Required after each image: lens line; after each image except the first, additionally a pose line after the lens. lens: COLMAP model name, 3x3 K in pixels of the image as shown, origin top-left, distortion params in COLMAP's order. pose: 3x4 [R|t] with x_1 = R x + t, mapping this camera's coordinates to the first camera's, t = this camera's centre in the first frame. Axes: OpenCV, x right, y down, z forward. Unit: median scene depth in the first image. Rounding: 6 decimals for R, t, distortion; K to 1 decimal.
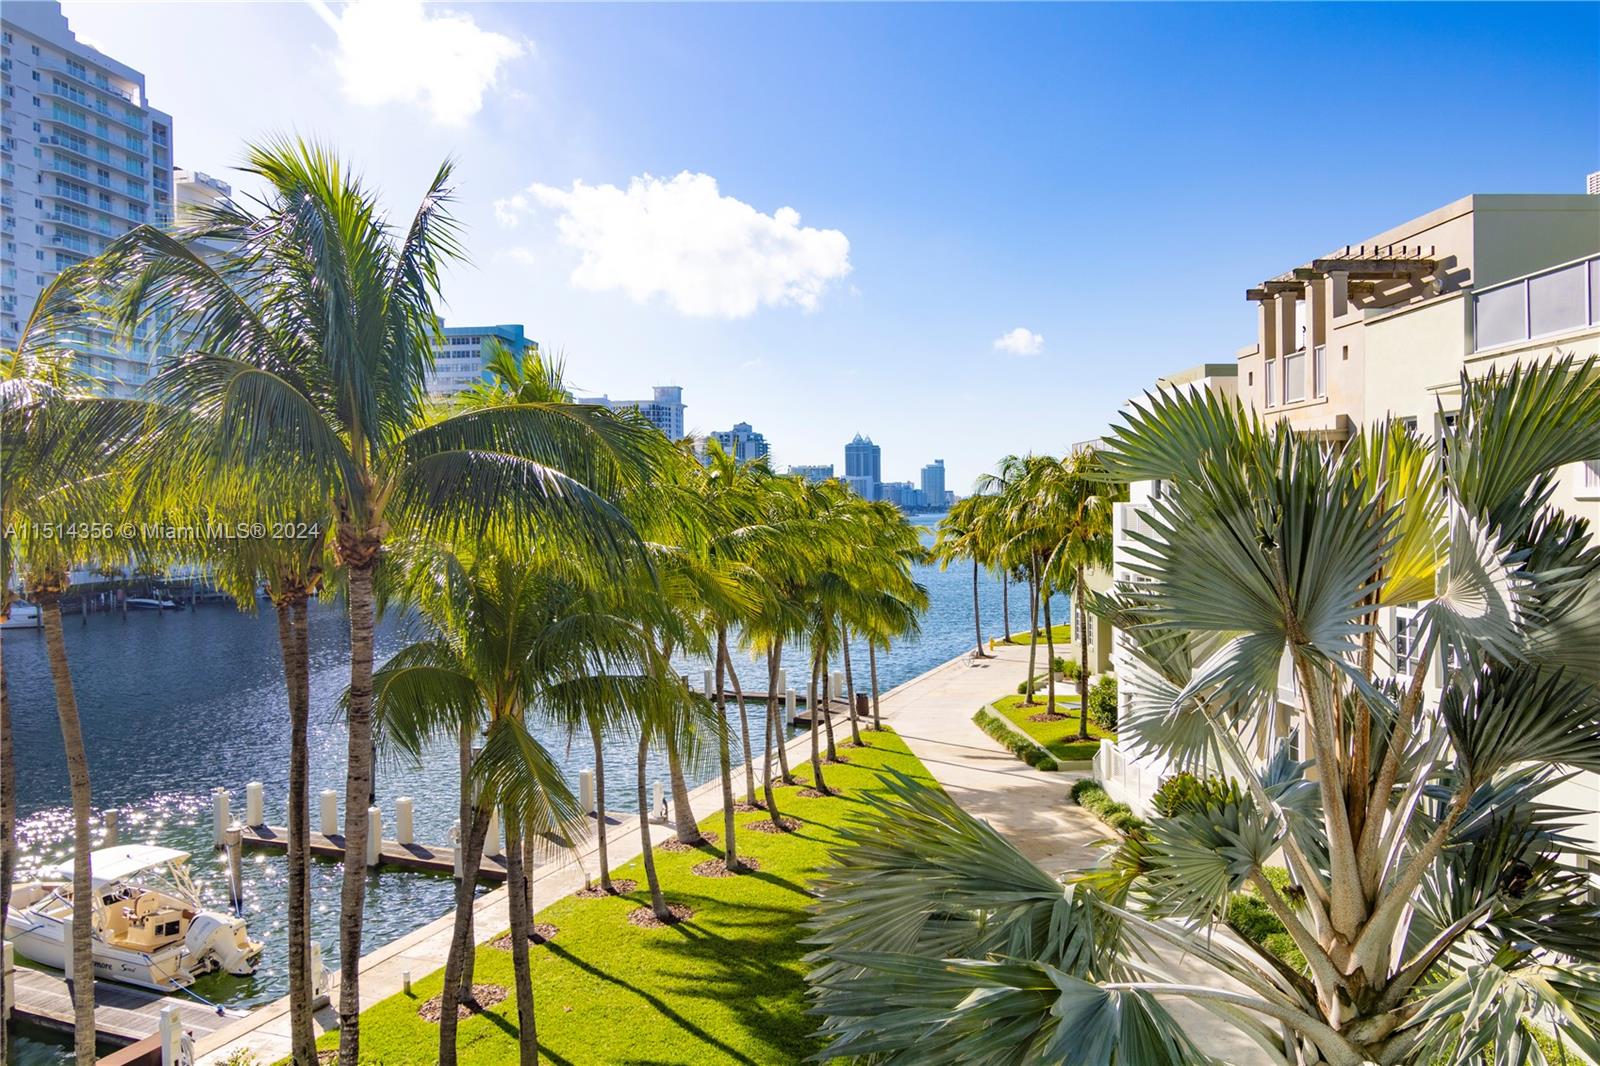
lens RADIAL K [[1157.3, 0, 824.7], [0, 1157.3, 527.0], [0, 0, 1]] dist [-0.004335, 0.006436]
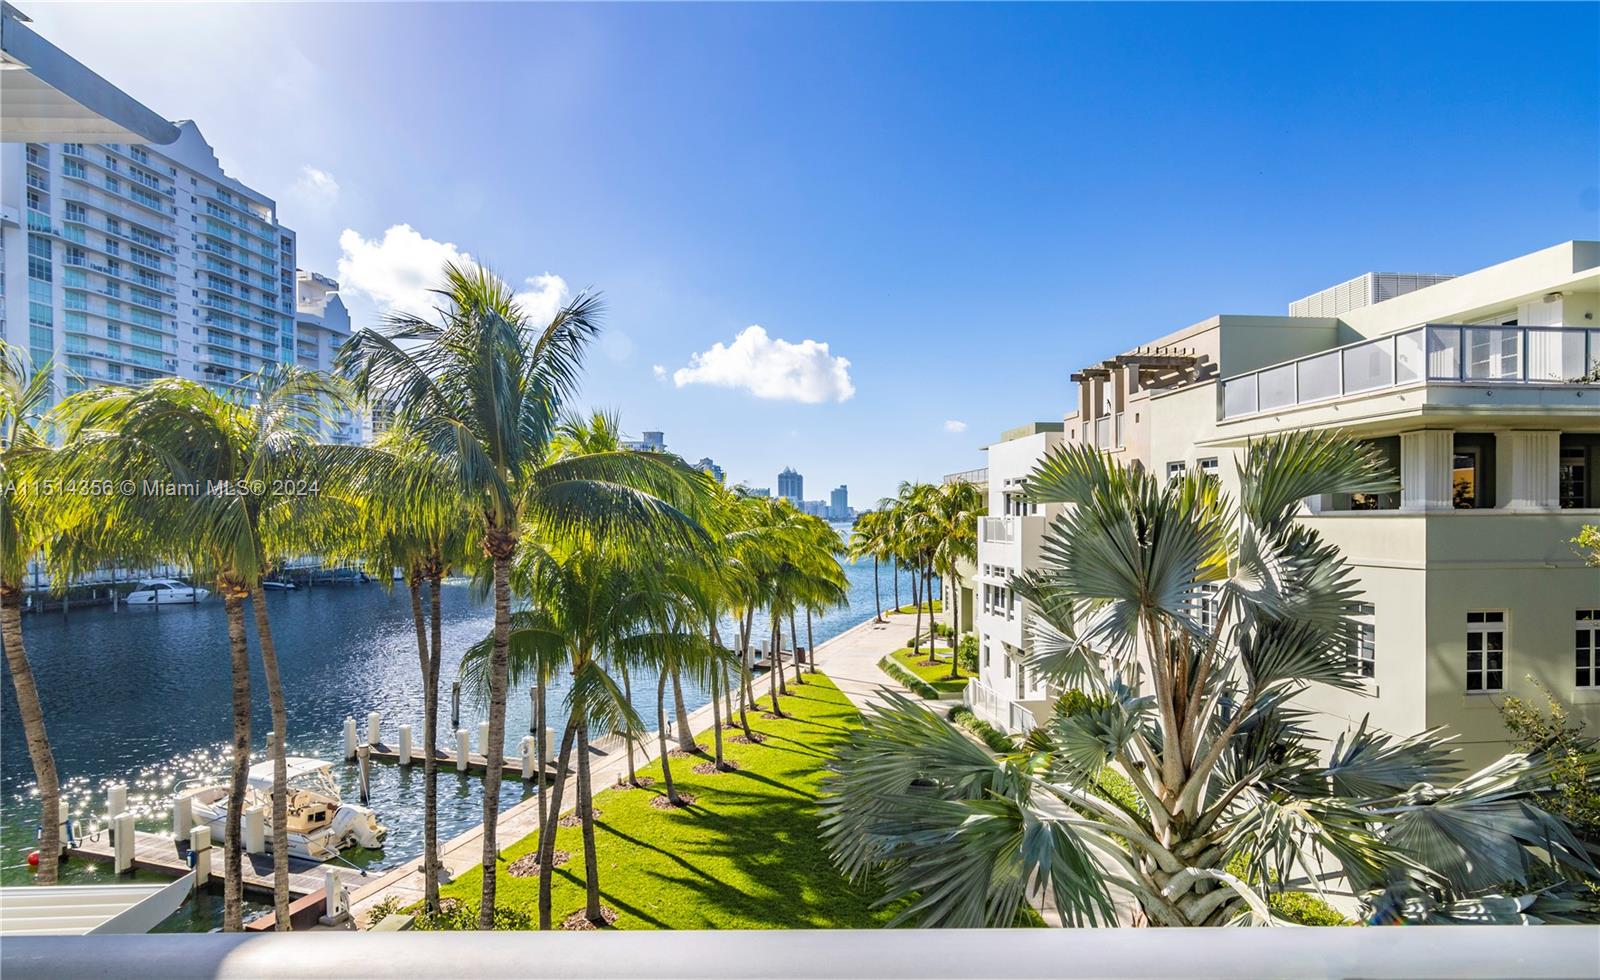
lens RADIAL K [[812.4, 0, 816.1], [0, 812.4, 528.3], [0, 0, 1]] dist [-0.000568, 0.001604]
pose [[0.997848, 0.004418, 0.065426, -0.032714], [-0.004115, 0.999980, -0.004761, -0.000221], [-0.065446, 0.004482, 0.997846, -0.024637]]
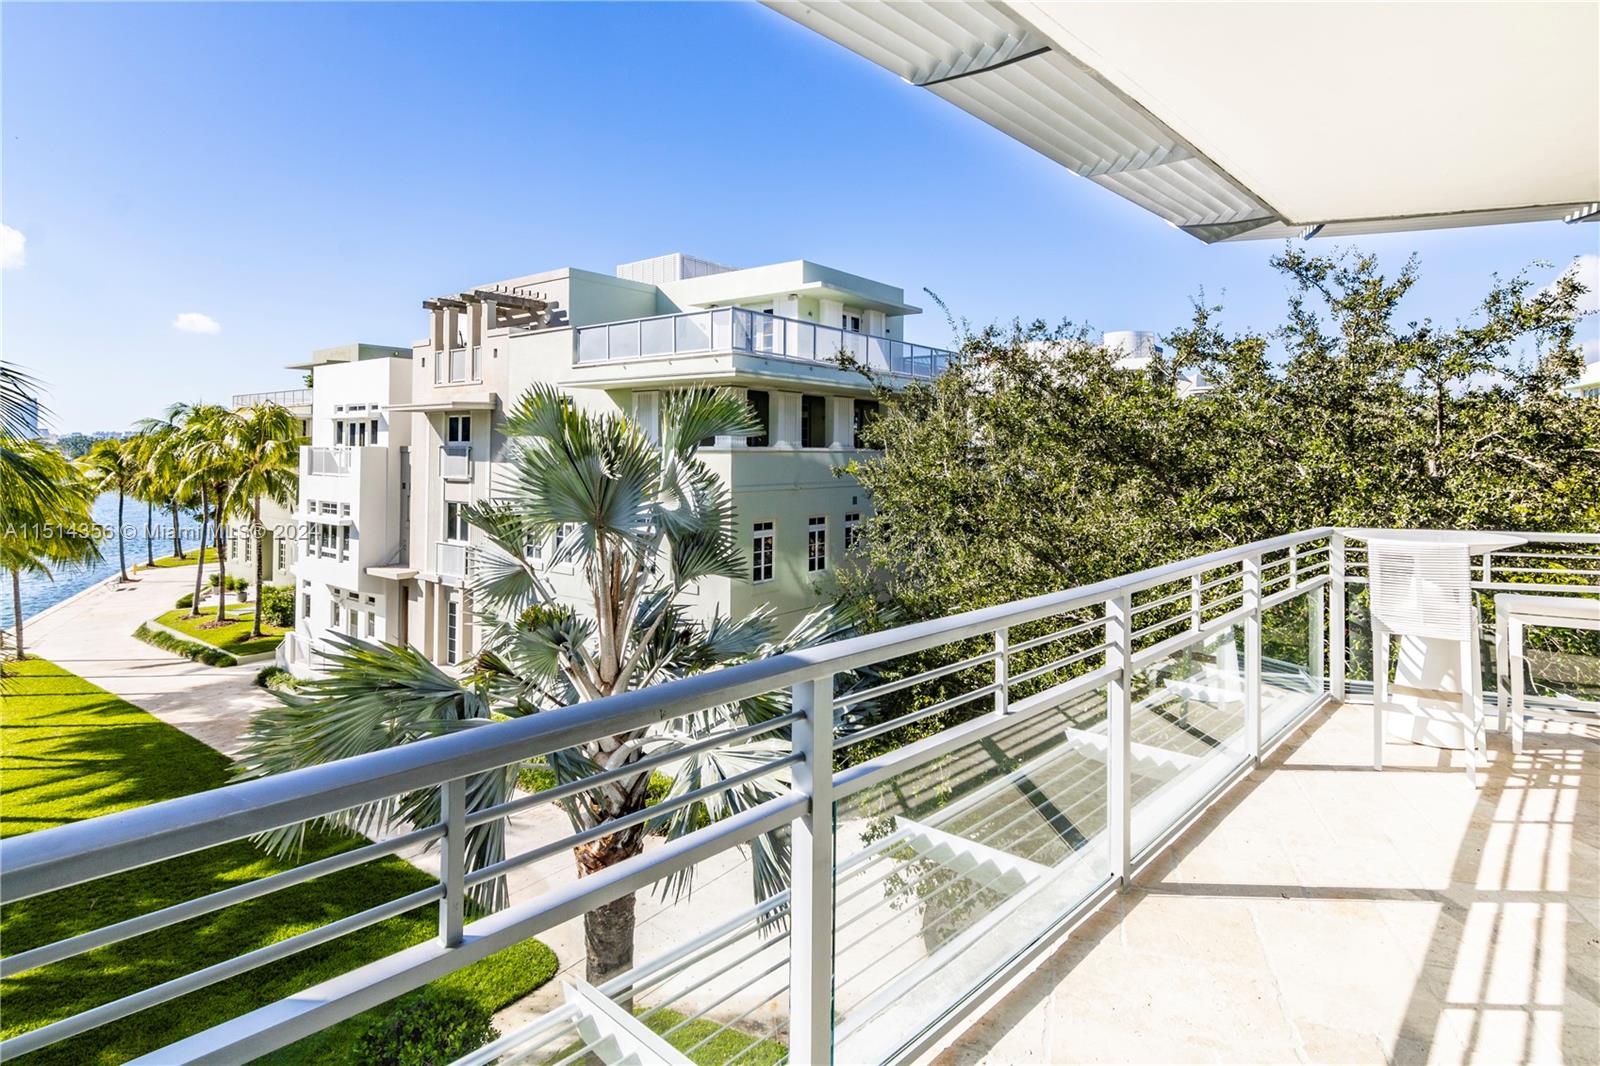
lens RADIAL K [[831.5, 0, 801.4], [0, 831.5, 441.7], [0, 0, 1]] dist [-0.006546, 0.001243]
pose [[0.659821, 0.023813, 0.751045, -0.105463], [-0.002598, 0.999564, -0.029411, -0.000208], [-0.751418, 0.017455, 0.659595, -0.039206]]
